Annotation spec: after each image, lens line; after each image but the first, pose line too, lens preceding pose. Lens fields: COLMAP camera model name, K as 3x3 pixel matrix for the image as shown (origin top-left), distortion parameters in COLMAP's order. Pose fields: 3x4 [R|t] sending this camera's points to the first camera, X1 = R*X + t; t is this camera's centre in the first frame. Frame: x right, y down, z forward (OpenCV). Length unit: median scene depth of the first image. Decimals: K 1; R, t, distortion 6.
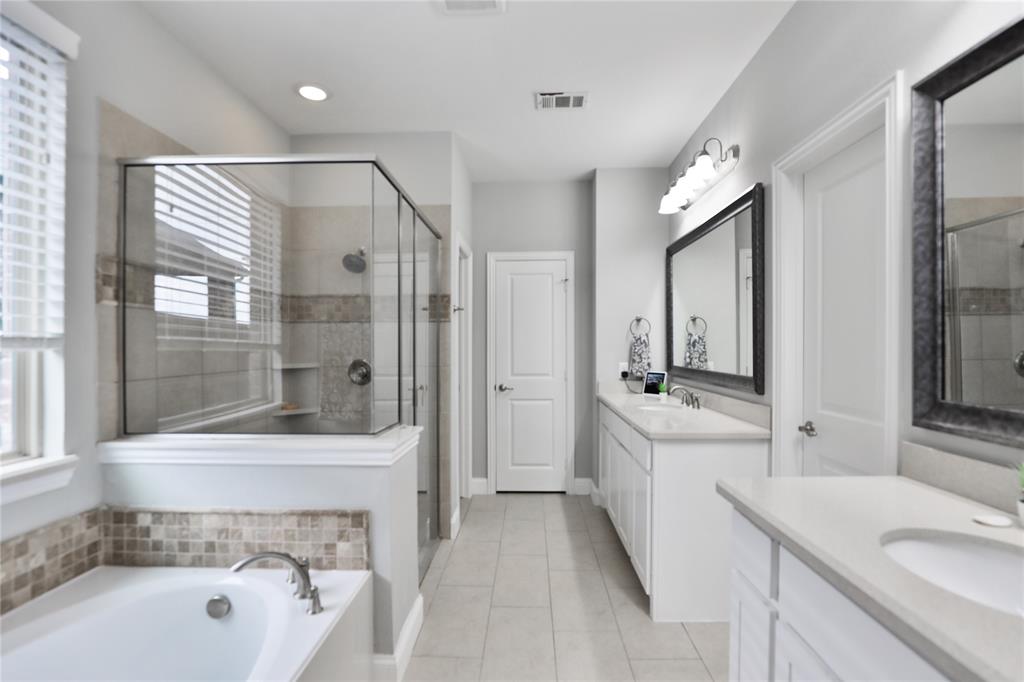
lens RADIAL K [[494.0, 0, 513.6], [0, 494.0, 346.5], [0, 0, 1]] dist [-0.037864, -0.000133]
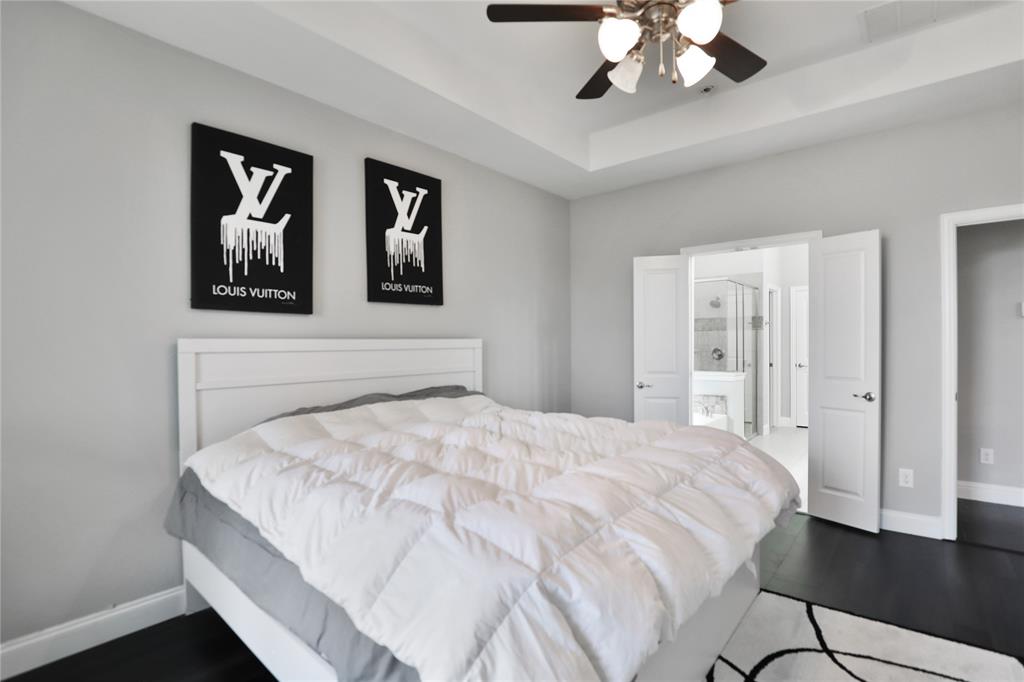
lens RADIAL K [[494.0, 0, 514.2], [0, 494.0, 347.3], [0, 0, 1]] dist [-0.037864, -0.000133]
pose [[0.794206, -0.001258, -0.607647, 0.292123], [0.006948, 0.999951, 0.007011, 0.002951], [0.607608, -0.009790, 0.794176, -1.269731]]
